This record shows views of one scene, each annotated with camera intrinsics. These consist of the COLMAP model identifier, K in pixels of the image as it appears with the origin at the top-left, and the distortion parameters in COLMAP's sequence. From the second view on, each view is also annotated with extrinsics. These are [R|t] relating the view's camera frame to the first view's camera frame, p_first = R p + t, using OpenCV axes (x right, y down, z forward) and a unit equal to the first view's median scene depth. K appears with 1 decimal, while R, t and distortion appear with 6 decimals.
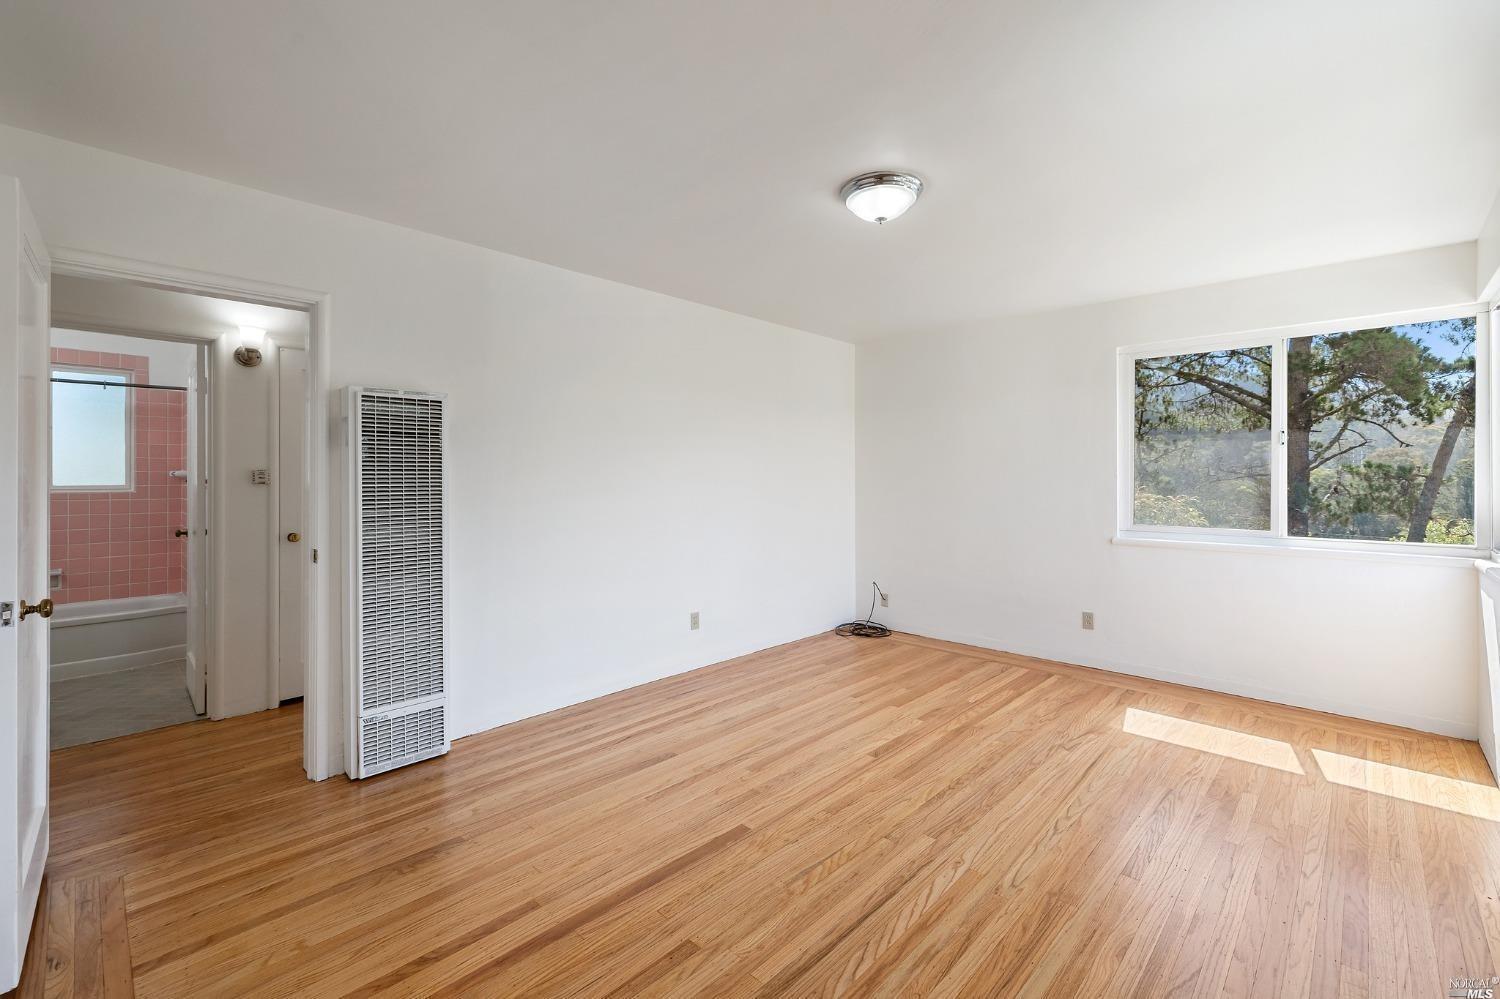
lens RADIAL K [[640.6, 0, 747.1], [0, 640.6, 482.8], [0, 0, 1]] dist [-0.000402, 0.000026]
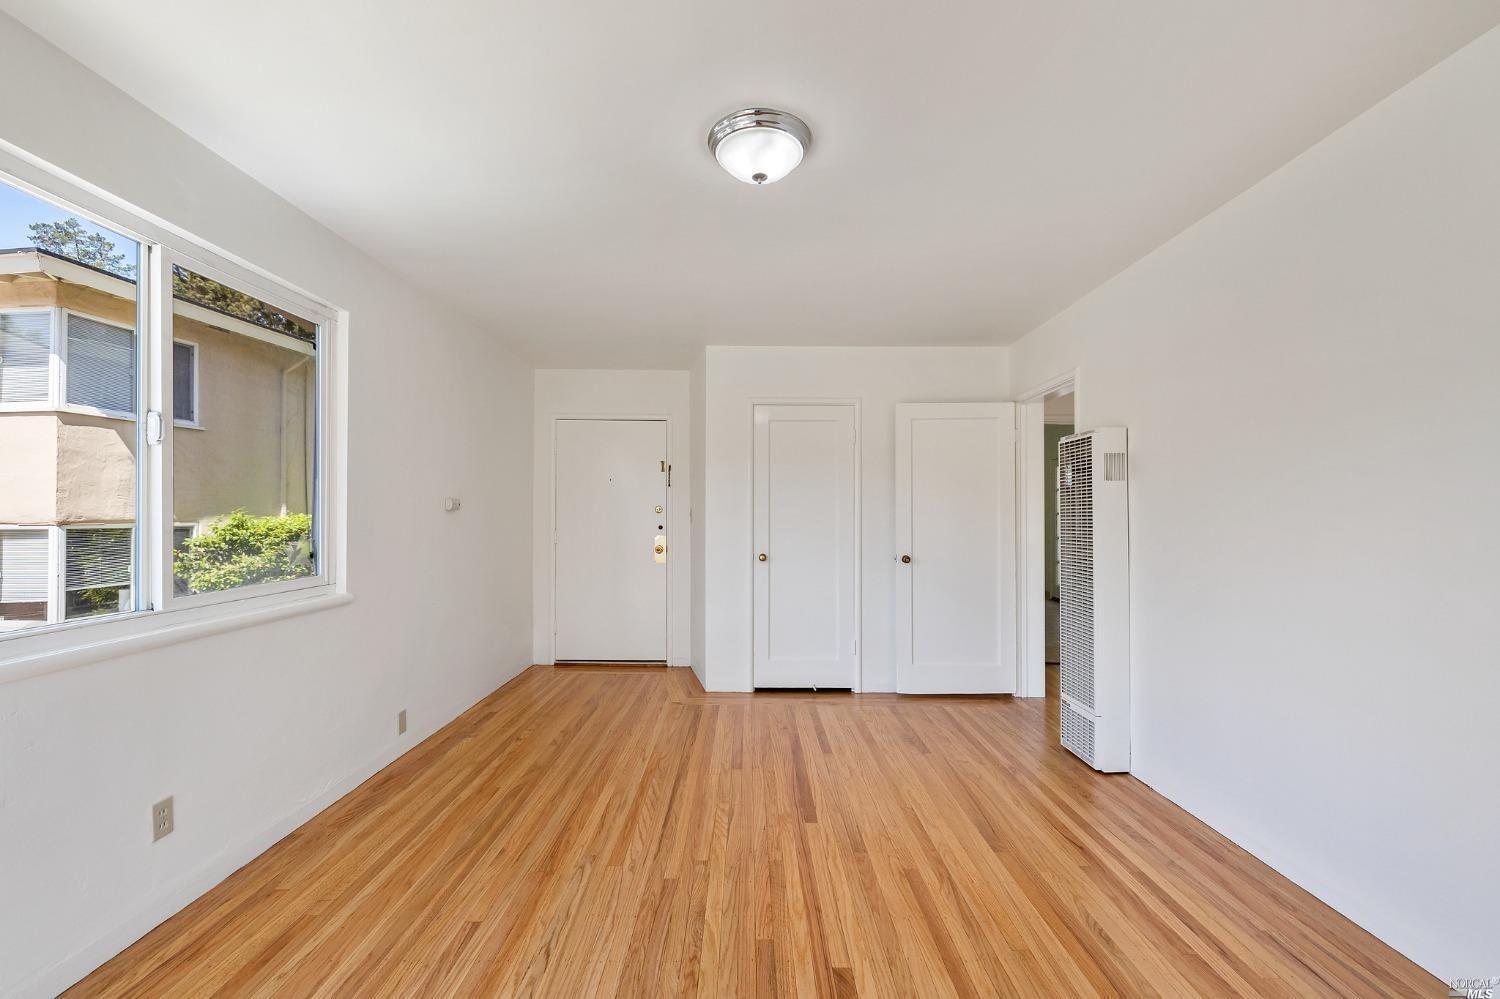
lens RADIAL K [[634.9, 0, 750.1], [0, 634.9, 505.5], [0, 0, 1]] dist [0.002611, 0.000331]
pose [[-0.720140, -0.010597, -0.693748, 0.575807], [-0.003457, 0.999926, -0.011686, 0.002401], [0.693820, -0.006017, -0.720123, 1.176839]]
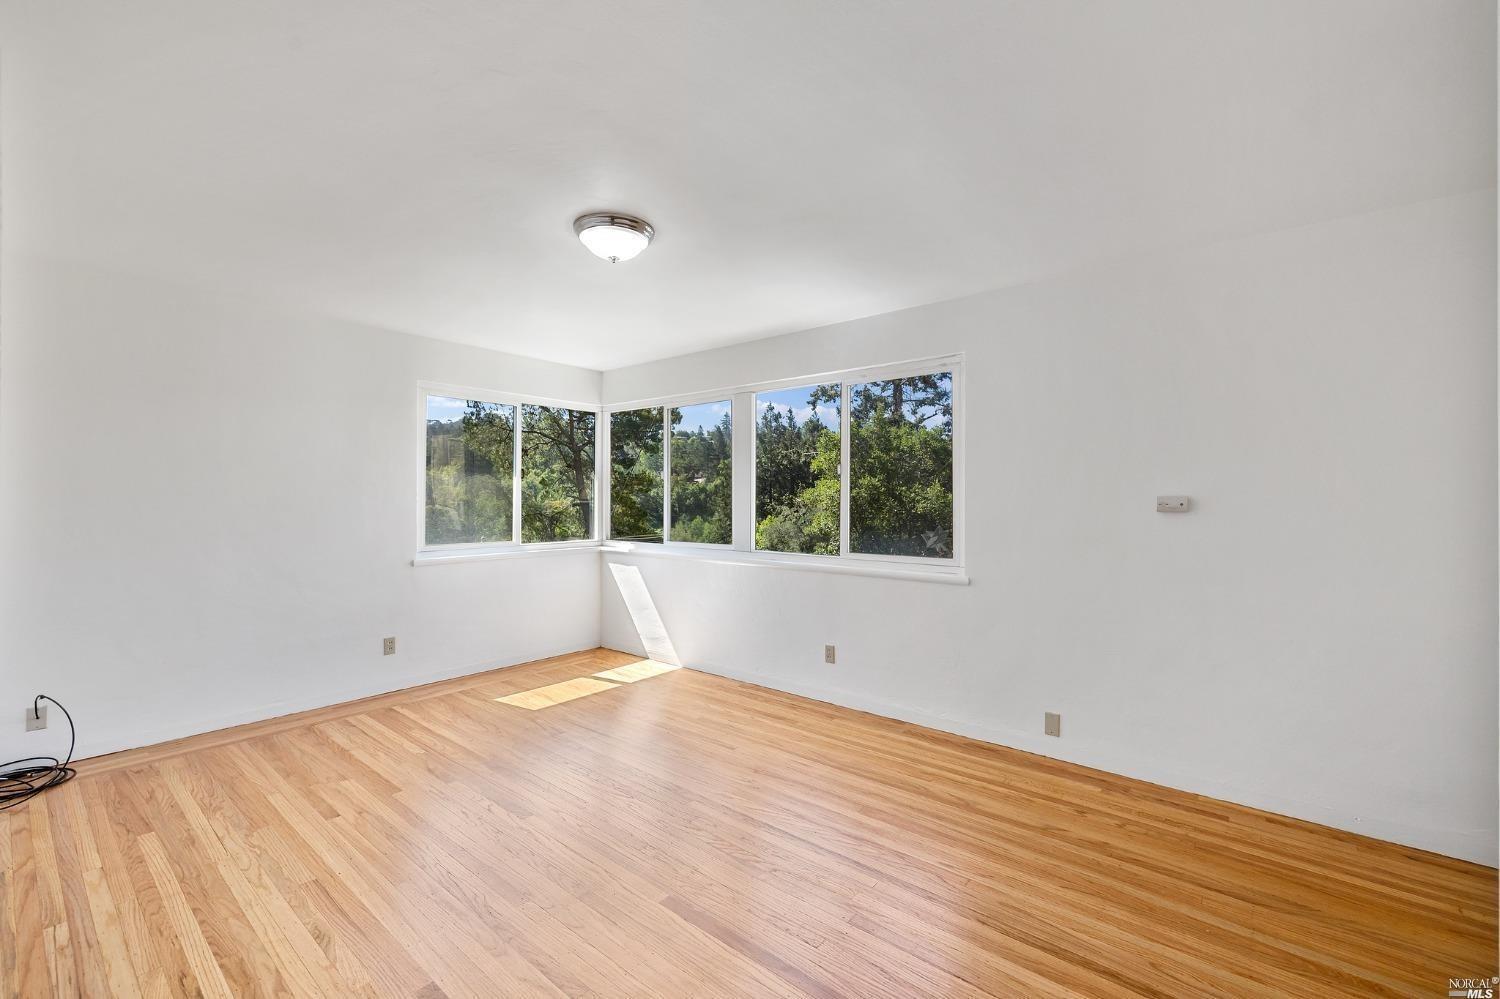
lens RADIAL K [[630.5, 0, 746.9], [0, 630.5, 498.3], [0, 0, 1]] dist [0.000308, -0.000123]
pose [[-0.071754, -0.004291, 0.997413, -0.614977], [-0.000277, 0.999991, 0.004282, -0.023965], [-0.997422, 0.000031, -0.071755, 0.649193]]
